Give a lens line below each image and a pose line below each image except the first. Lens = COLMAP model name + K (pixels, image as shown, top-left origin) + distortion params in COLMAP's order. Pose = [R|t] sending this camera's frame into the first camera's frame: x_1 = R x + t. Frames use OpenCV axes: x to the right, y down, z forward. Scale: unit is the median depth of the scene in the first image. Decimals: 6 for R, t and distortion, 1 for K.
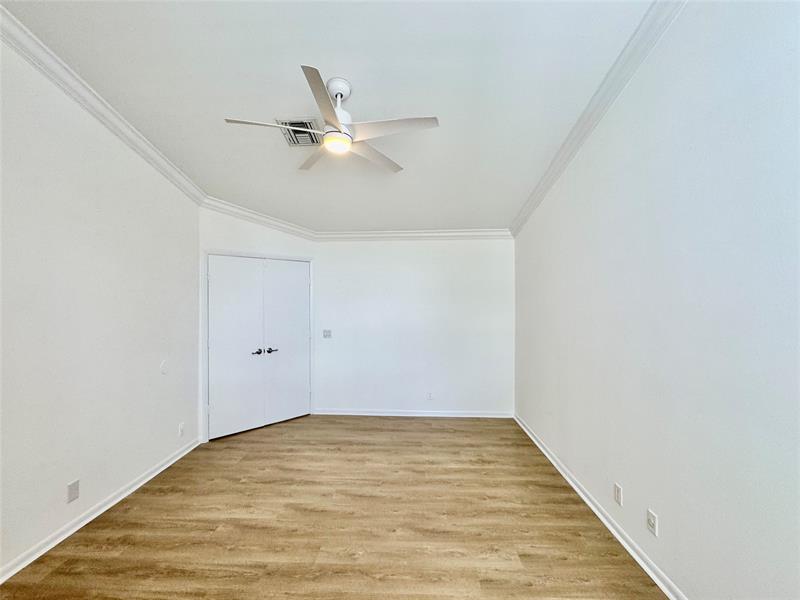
lens RADIAL K [[343.5, 0, 399.1], [0, 343.5, 303.0], [0, 0, 1]] dist [0.000324, -0.000140]
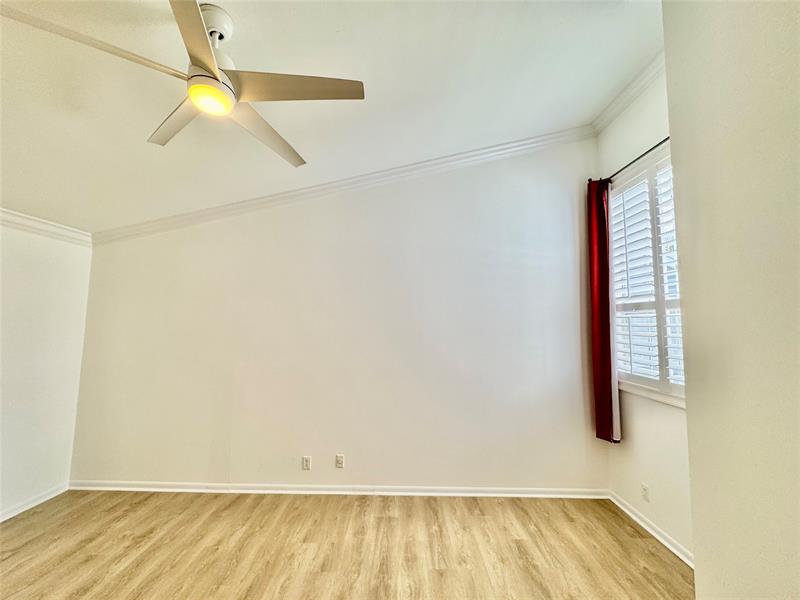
lens RADIAL K [[319.0, 0, 399.4], [0, 319.0, 297.2], [0, 0, 1]] dist [-0.006589, 0.000436]
pose [[-0.029187, 0.096012, 0.994952, -0.623801], [-0.000526, 0.995375, -0.096068, -0.011413], [-0.999574, -0.003327, -0.029002, 0.512178]]
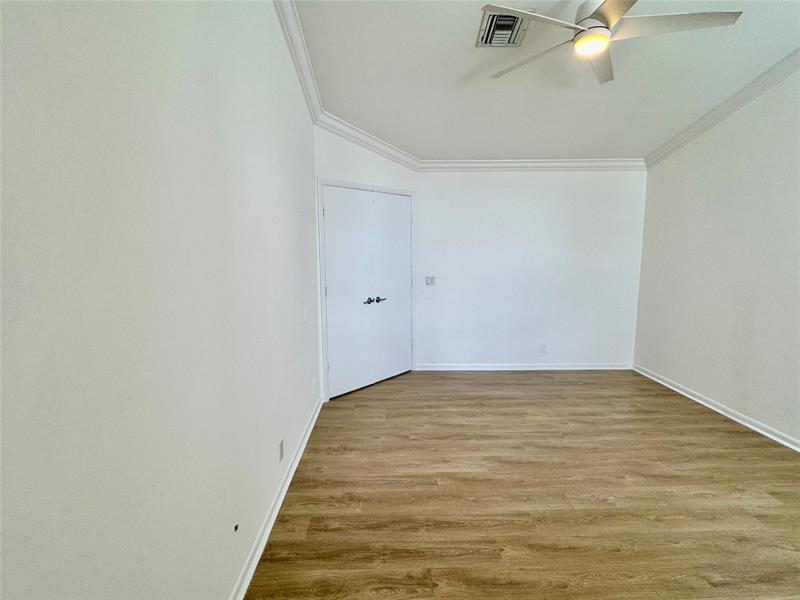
lens RADIAL K [[394.0, 0, 401.3], [0, 394.0, 302.1], [0, 0, 1]] dist [0.001668, -0.000501]
pose [[0.997940, -0.010689, 0.063258, -0.567867], [0.002776, 0.992293, 0.123882, 0.030436], [-0.064094, -0.123451, 0.990279, 0.005680]]
